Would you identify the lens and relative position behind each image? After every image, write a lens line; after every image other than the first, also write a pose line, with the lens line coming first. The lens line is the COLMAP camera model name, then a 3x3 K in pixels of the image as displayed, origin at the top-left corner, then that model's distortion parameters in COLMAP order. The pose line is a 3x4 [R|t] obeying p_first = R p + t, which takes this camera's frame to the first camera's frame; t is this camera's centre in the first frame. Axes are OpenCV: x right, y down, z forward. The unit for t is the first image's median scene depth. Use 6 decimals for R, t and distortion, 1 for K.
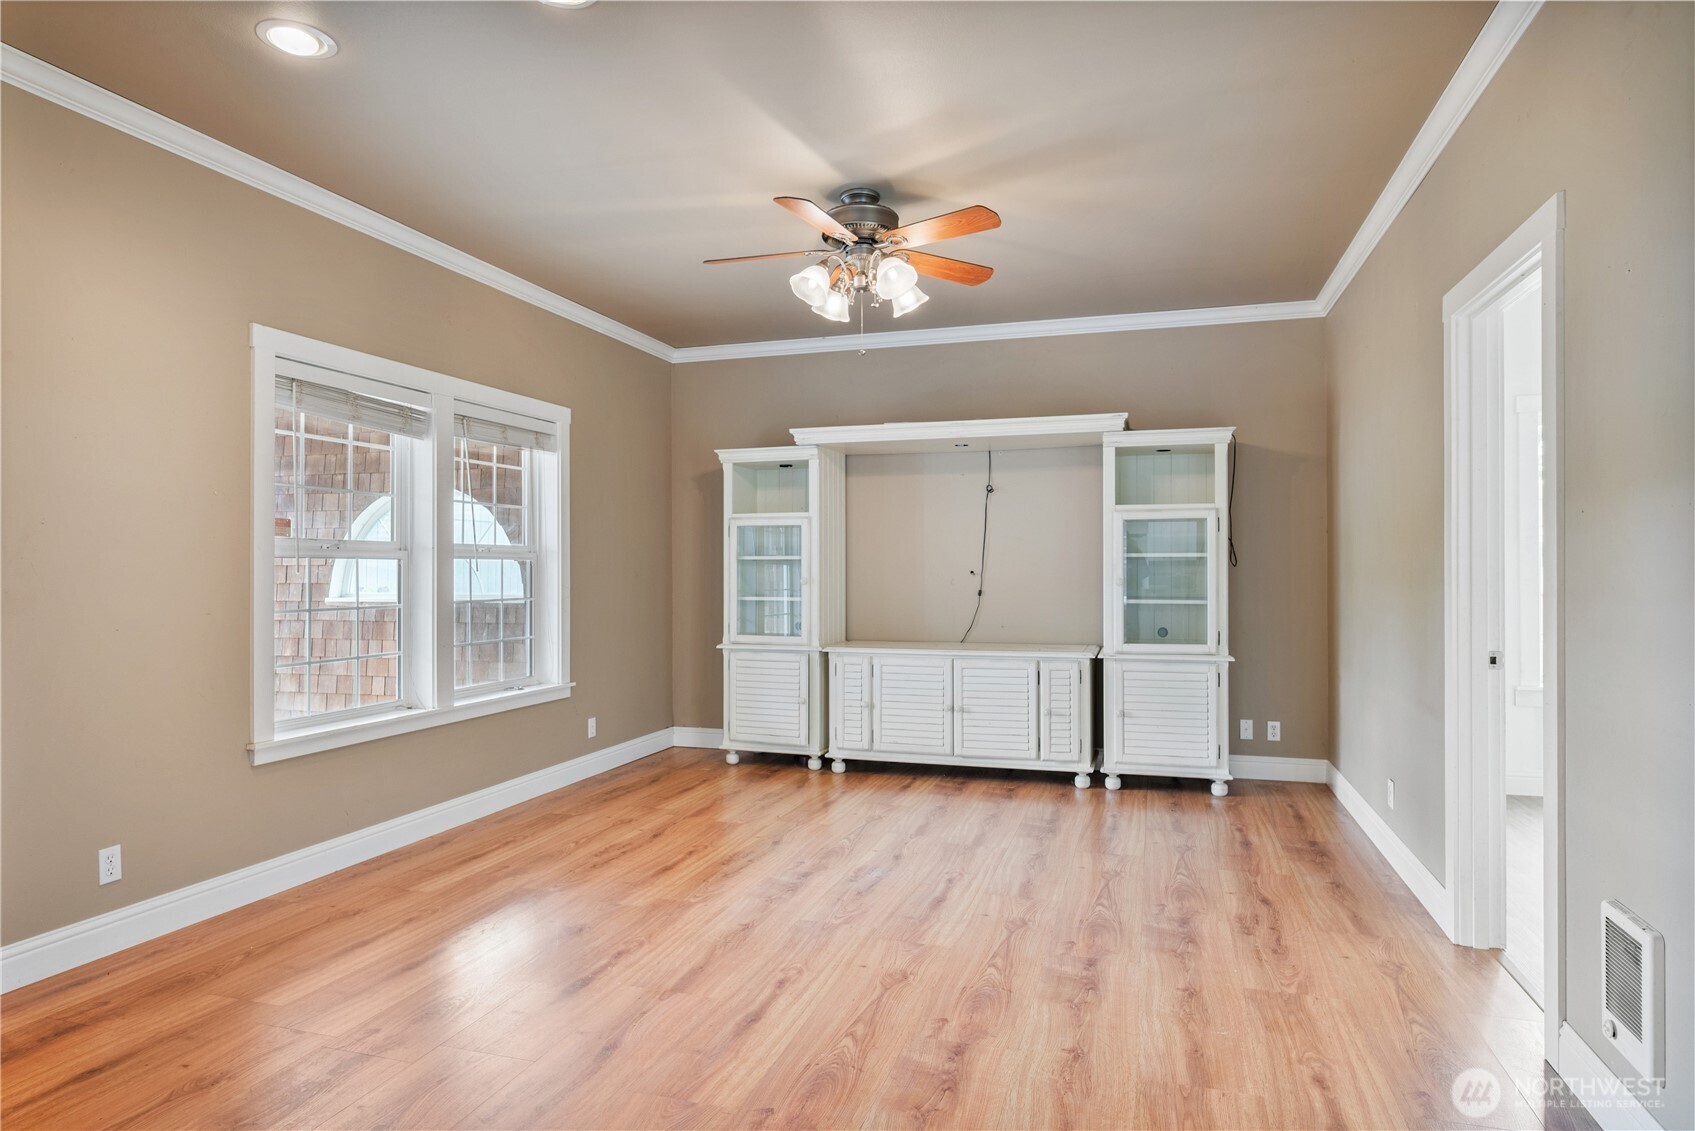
lens RADIAL K [[955.6, 0, 873.0], [0, 955.6, 565.3], [0, 0, 1]] dist [-0.004619, 0.000955]
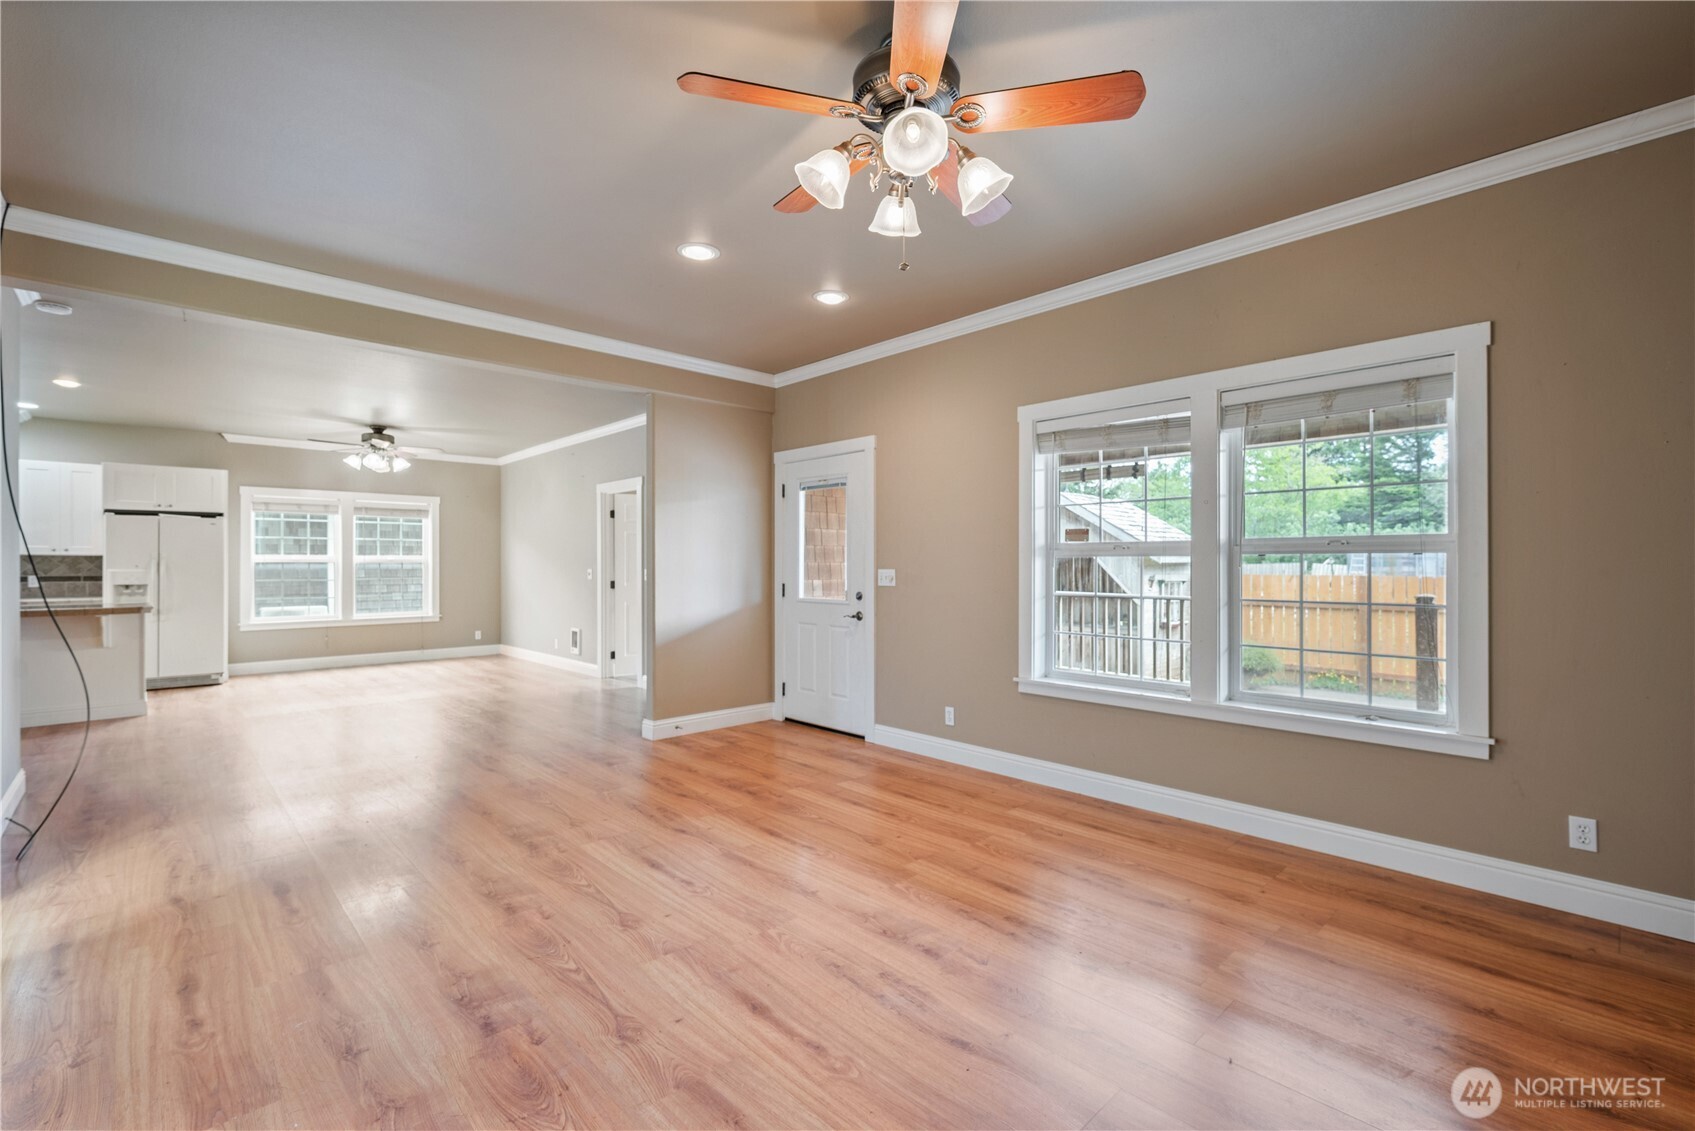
lens RADIAL K [[762.7, 0, 855.3], [0, 762.7, 557.1], [0, 0, 1]] dist [-0.000354, -0.000009]
pose [[-0.501447, -0.005392, -0.865171, 0.466505], [0.005069, 0.999945, -0.009170, 0.000917], [0.865173, -0.008984, -0.501393, 1.156817]]
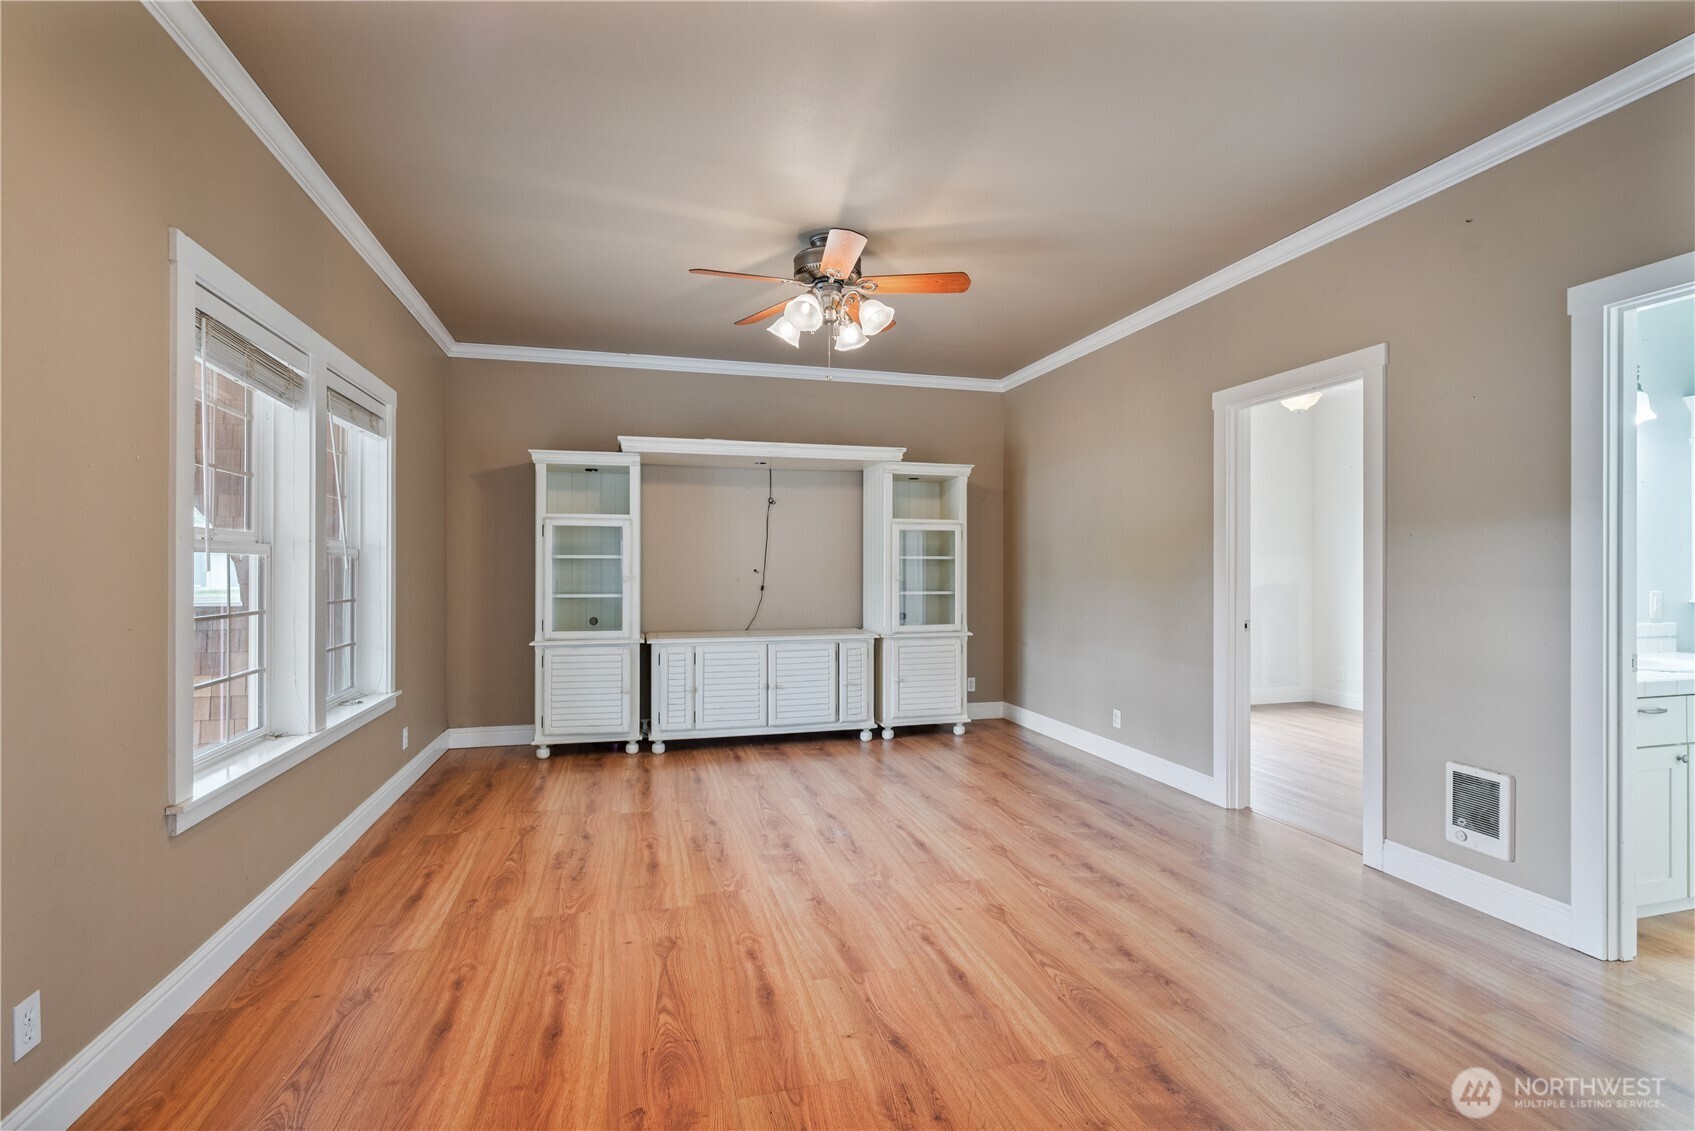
lens RADIAL K [[762.7, 0, 850.9], [0, 762.7, 564.1], [0, 0, 1]] dist [-0.000354, -0.000009]
pose [[0.852357, 0.004421, 0.522942, -0.427413], [-0.003665, 0.999990, -0.002480, 0.001703], [-0.522948, 0.000197, 0.852365, 0.193348]]
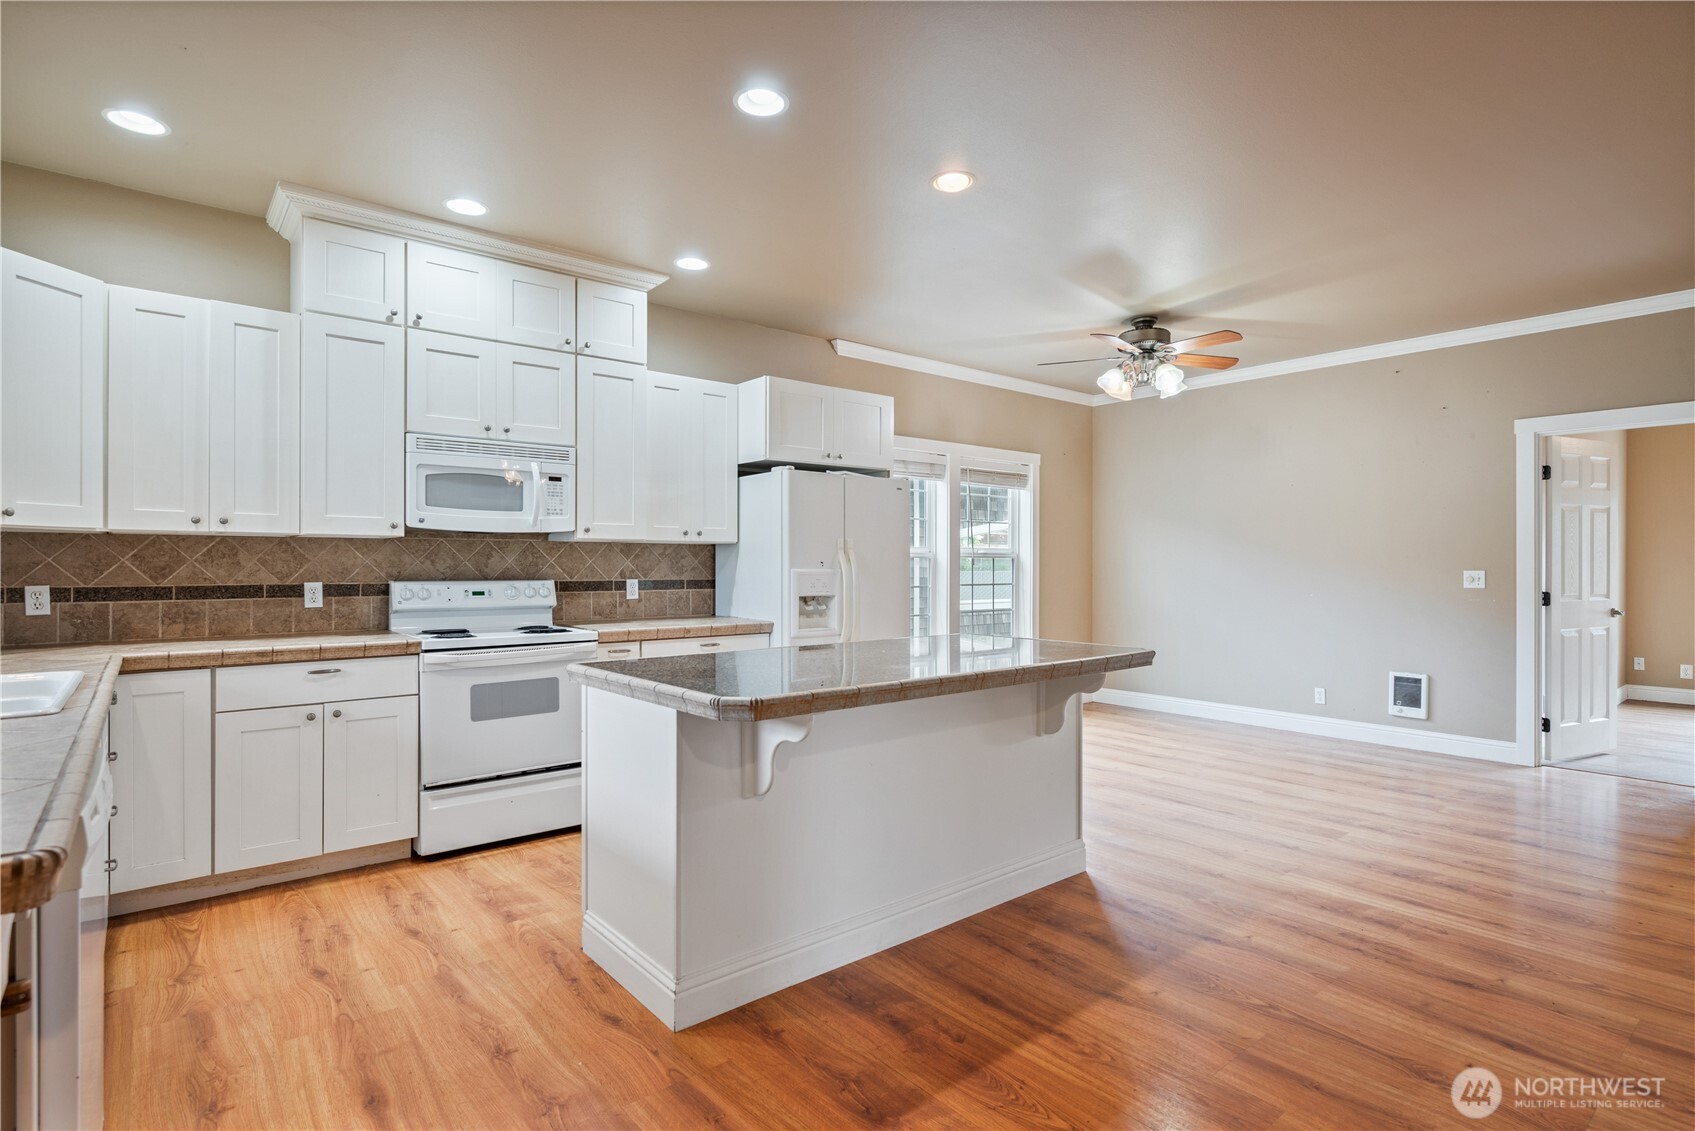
lens RADIAL K [[843.4, 0, 841.2], [0, 843.4, 564.1], [0, 0, 1]] dist [-0.001331, -0.001227]
pose [[-0.577458, 0.003600, -0.816412, 0.632803], [0.002893, 0.999993, 0.002363, -0.003171], [0.816415, -0.000997, -0.577464, -0.426117]]
